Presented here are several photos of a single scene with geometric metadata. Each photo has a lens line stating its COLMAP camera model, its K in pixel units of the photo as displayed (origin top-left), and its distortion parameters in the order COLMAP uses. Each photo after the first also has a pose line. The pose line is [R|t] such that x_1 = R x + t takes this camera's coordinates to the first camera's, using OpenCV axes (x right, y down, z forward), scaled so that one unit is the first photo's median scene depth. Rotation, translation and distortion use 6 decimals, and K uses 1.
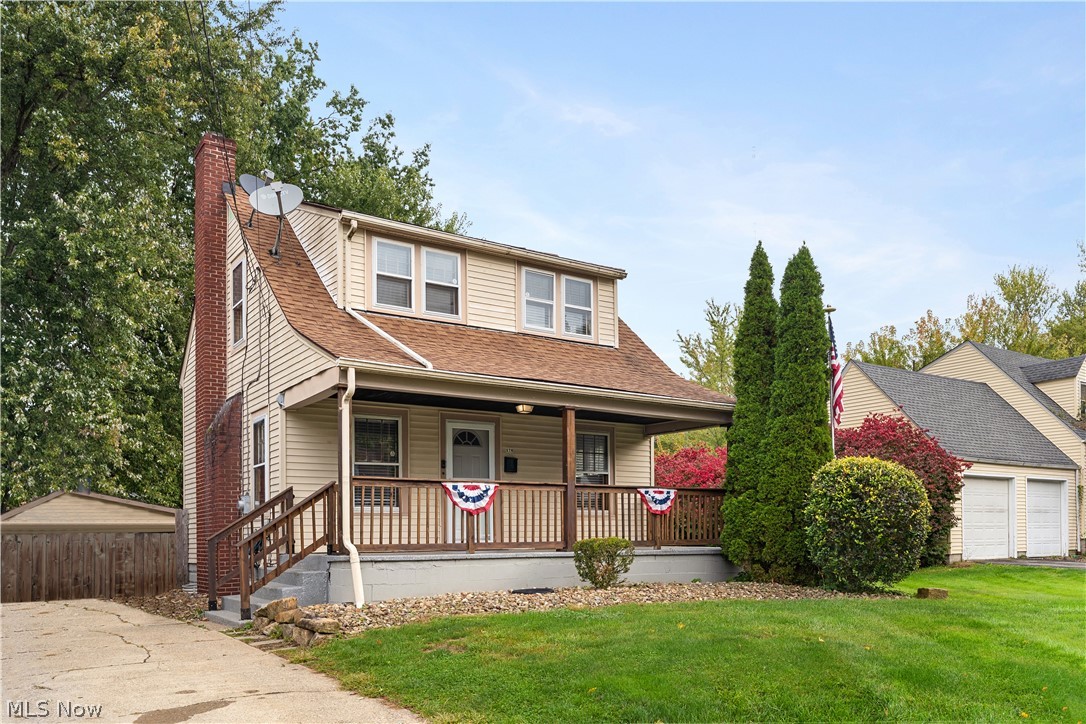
lens RADIAL K [[816.9, 0, 544.5], [0, 816.9, 335.1], [0, 0, 1]] dist [-0.002456, -0.001394]
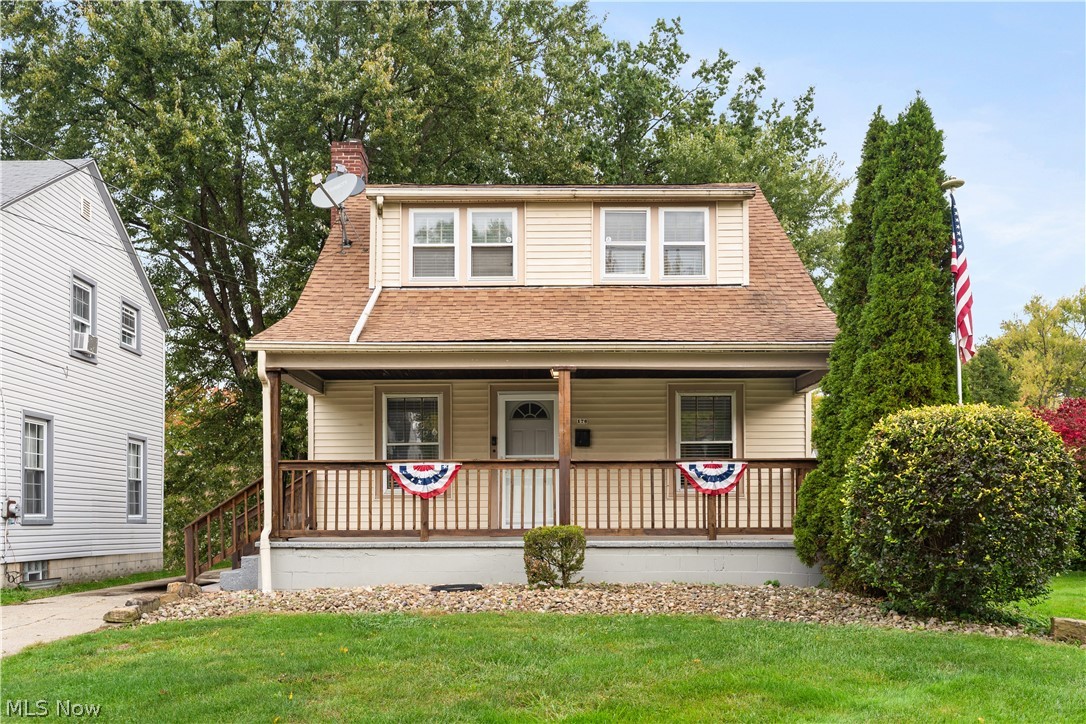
lens RADIAL K [[816.9, 0, 544.5], [0, 816.9, 335.1], [0, 0, 1]] dist [-0.002456, -0.001394]
pose [[0.832253, -0.110761, -0.543219, 0.419296], [0.128532, 0.991691, -0.005283, 0.051253], [0.539290, -0.065425, 0.839575, 0.263814]]
